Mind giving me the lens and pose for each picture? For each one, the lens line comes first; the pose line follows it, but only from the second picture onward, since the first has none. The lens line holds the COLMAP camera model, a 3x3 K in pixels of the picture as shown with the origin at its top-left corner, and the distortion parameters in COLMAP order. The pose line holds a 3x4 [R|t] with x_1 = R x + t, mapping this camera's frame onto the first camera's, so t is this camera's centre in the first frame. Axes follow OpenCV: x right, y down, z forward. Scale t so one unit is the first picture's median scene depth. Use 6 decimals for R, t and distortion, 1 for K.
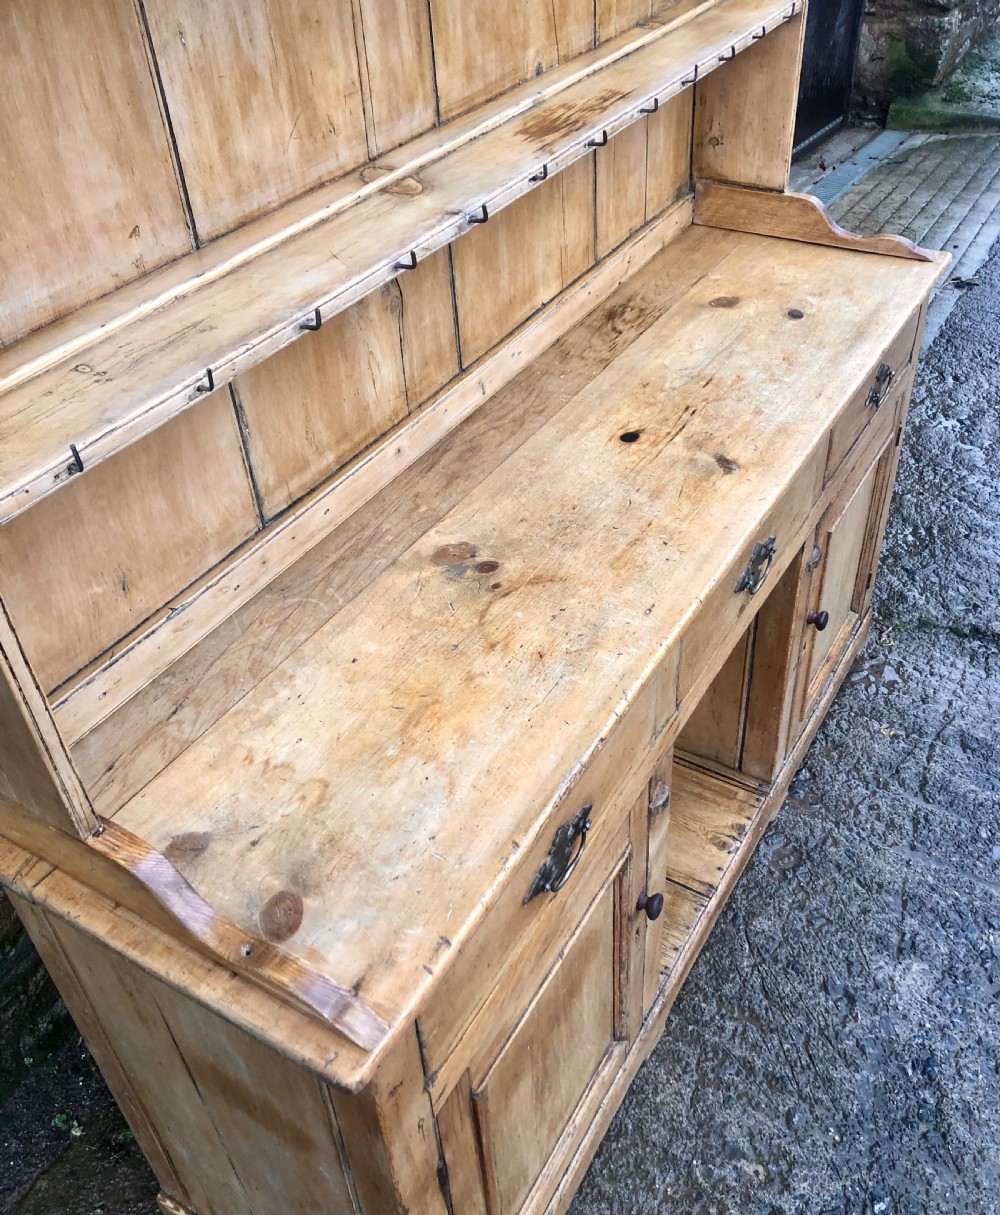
lens RADIAL K [[1112.1, 0, 504.2], [0, 1112.1, 580.4], [0, 0, 1]] dist [0.013597, 0.017938]
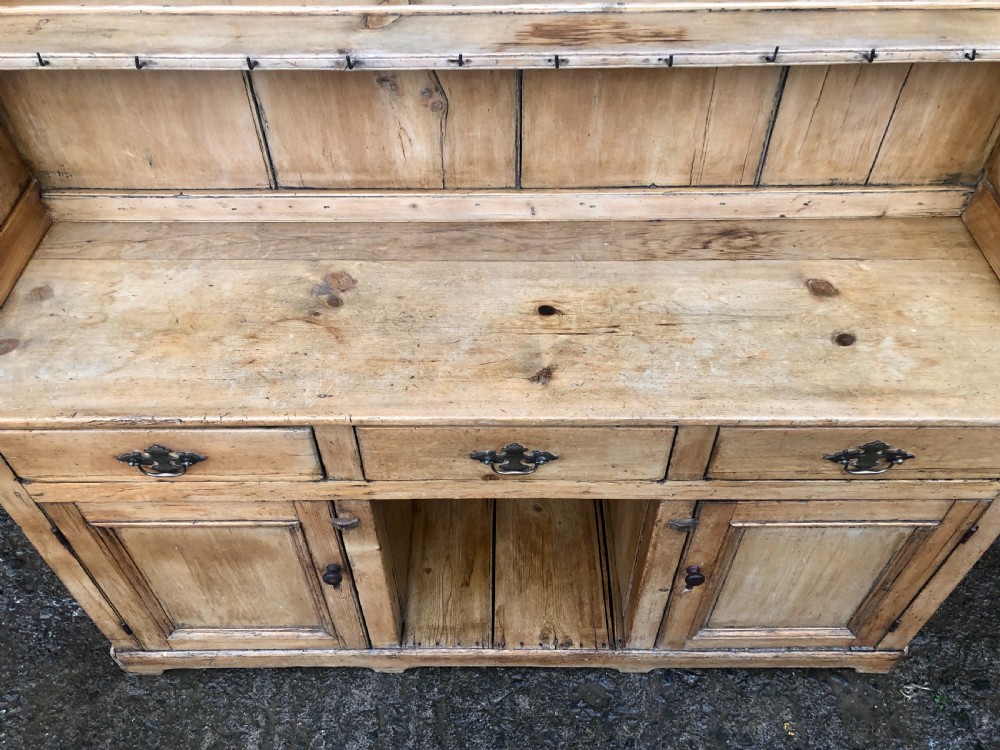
lens RADIAL K [[820.5, 0, 500.0], [0, 820.5, 375.0], [0, 0, 1]] dist [0.012701, 0.005429]
pose [[0.518788, 0.661601, -0.541427, 0.562381], [-0.546698, 0.743642, 0.384861, -0.359411], [0.657252, 0.096336, 0.747488, 0.310672]]
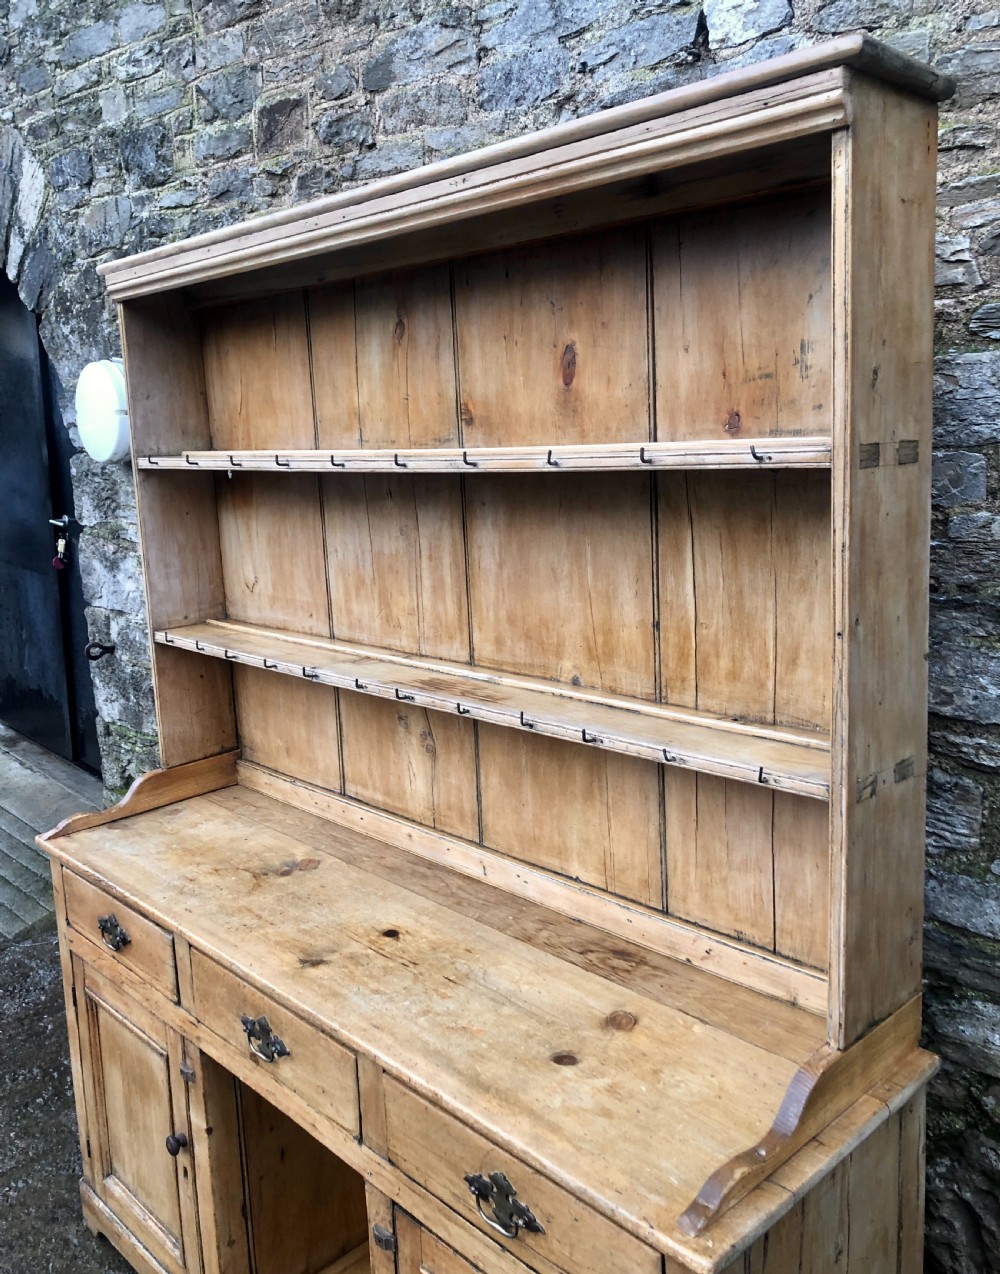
lens RADIAL K [[1083.6, 0, 510.4], [0, 1083.6, 599.5], [0, 0, 1]] dist [0.018812, 0.004217]
pose [[-0.250424, 0.215806, -0.943777, 1.035880], [-0.554962, 0.766781, 0.322589, -0.798461], [0.793287, 0.604545, -0.072256, 0.910343]]
